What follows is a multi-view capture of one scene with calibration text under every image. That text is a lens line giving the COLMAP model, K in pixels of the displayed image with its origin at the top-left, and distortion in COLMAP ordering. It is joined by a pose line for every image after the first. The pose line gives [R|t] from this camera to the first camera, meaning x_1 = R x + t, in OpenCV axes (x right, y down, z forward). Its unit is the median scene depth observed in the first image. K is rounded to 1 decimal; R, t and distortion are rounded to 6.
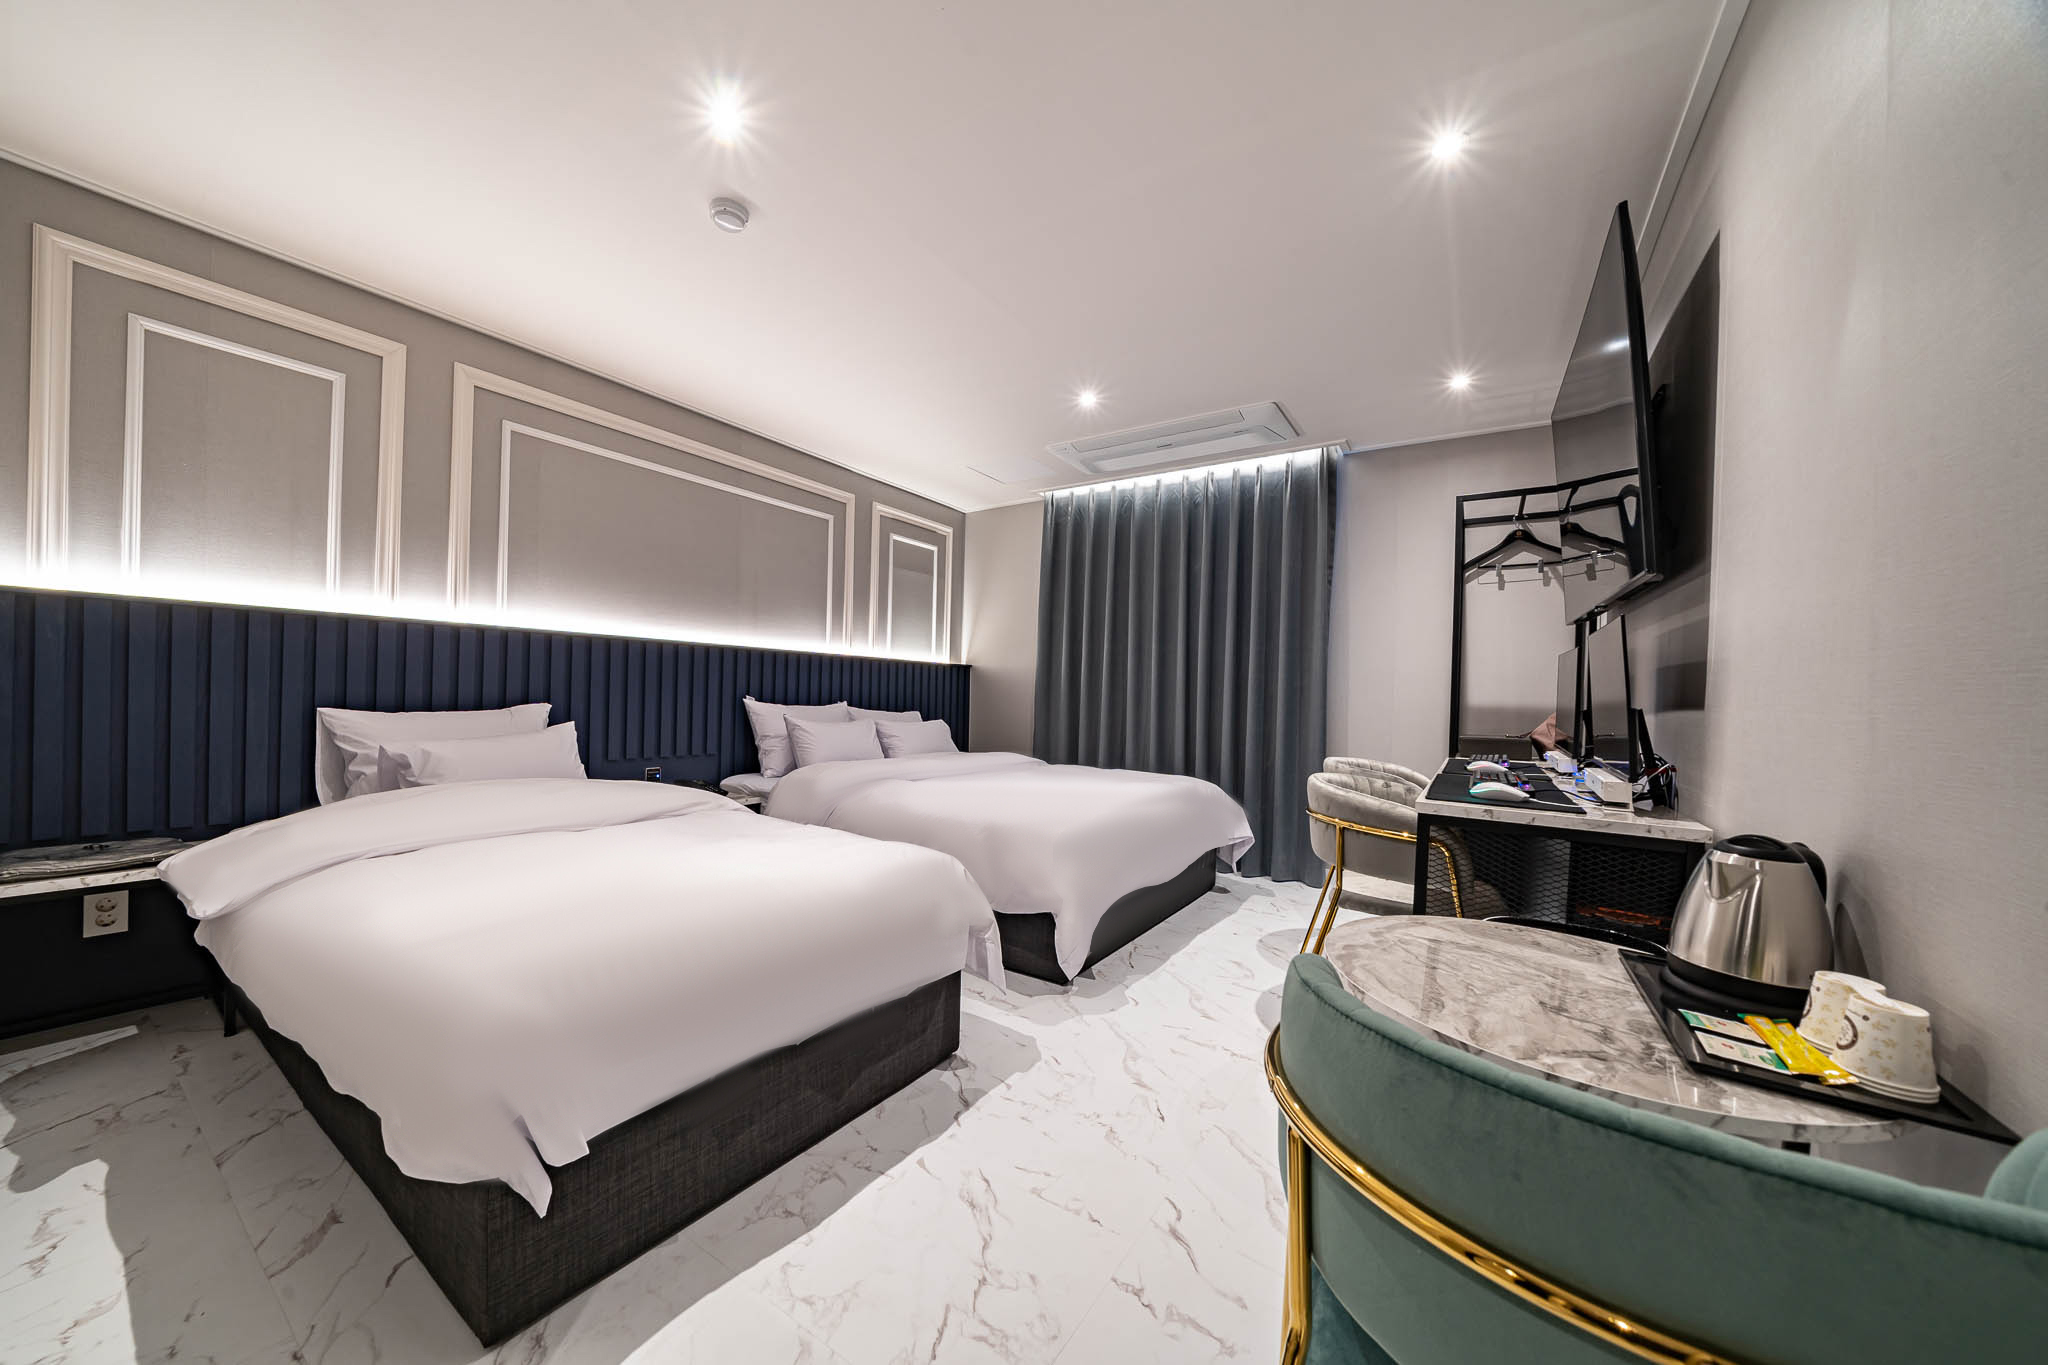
lens RADIAL K [[701.9, 0, 999.9], [0, 701.9, 696.6], [0, 0, 1]] dist [-0.000870, -0.000076]
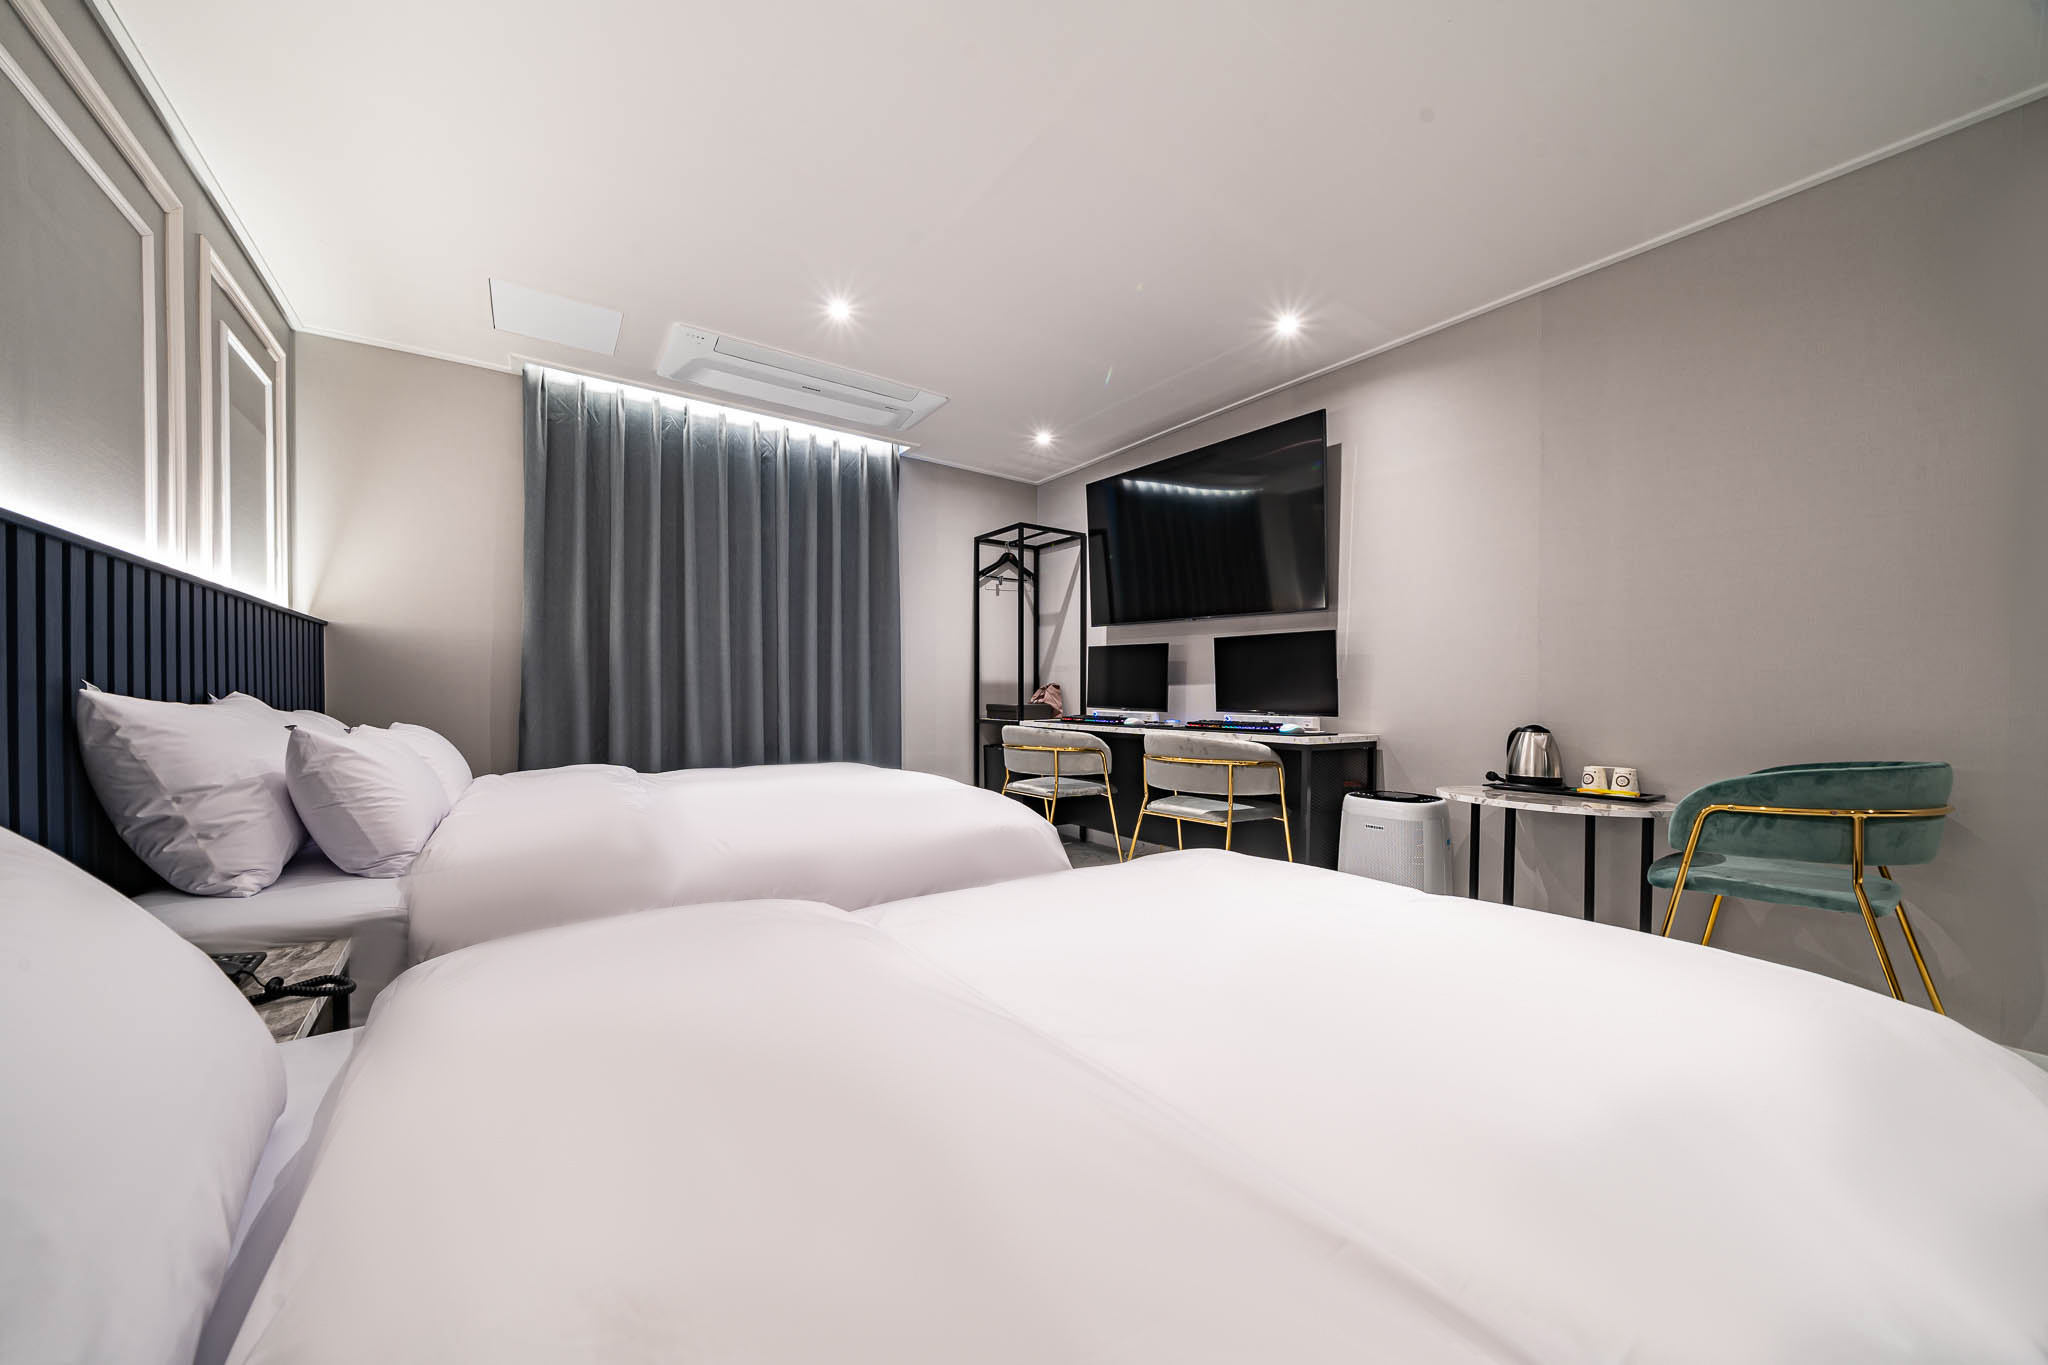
lens RADIAL K [[701.9, 0, 999.9], [0, 701.9, 696.6], [0, 0, 1]] dist [-0.000870, -0.000076]
pose [[0.368477, -0.033657, 0.929027, -0.523806], [0.008716, 0.999426, 0.032750, -0.001044], [-0.929596, -0.003971, 0.368559, 0.475017]]
